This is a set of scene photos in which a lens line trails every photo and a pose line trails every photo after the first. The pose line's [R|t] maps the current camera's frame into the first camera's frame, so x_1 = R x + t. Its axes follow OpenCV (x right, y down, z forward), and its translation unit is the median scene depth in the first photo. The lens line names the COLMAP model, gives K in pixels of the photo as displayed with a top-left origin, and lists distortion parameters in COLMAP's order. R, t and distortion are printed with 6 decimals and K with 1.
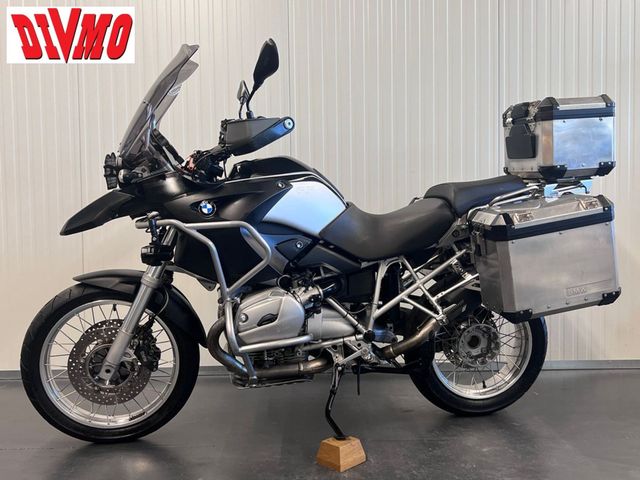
lens RADIAL K [[598.8, 0, 314.0], [0, 598.8, 245.3], [0, 0, 1]] dist [-0.002415, 0.000000]
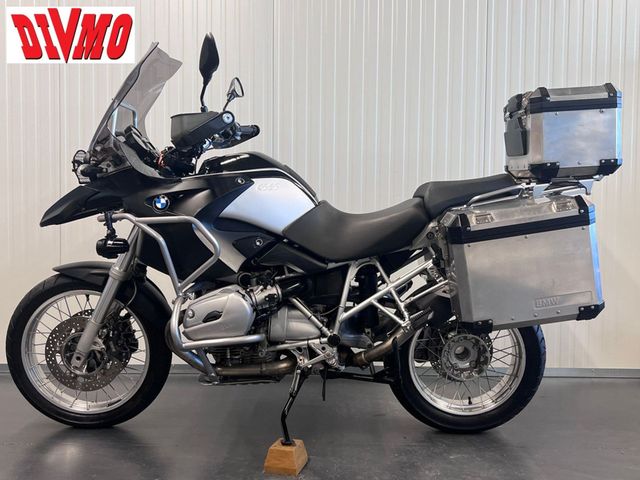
lens RADIAL K [[598.8, 0, 308.5], [0, 598.8, 245.0], [0, 0, 1]] dist [-0.002415, 0.000000]
pose [[0.981707, 0.029326, -0.188126, 0.228260], [-0.030615, 0.999523, -0.003950, 0.004542], [0.187920, 0.009637, 0.982137, 0.049172]]
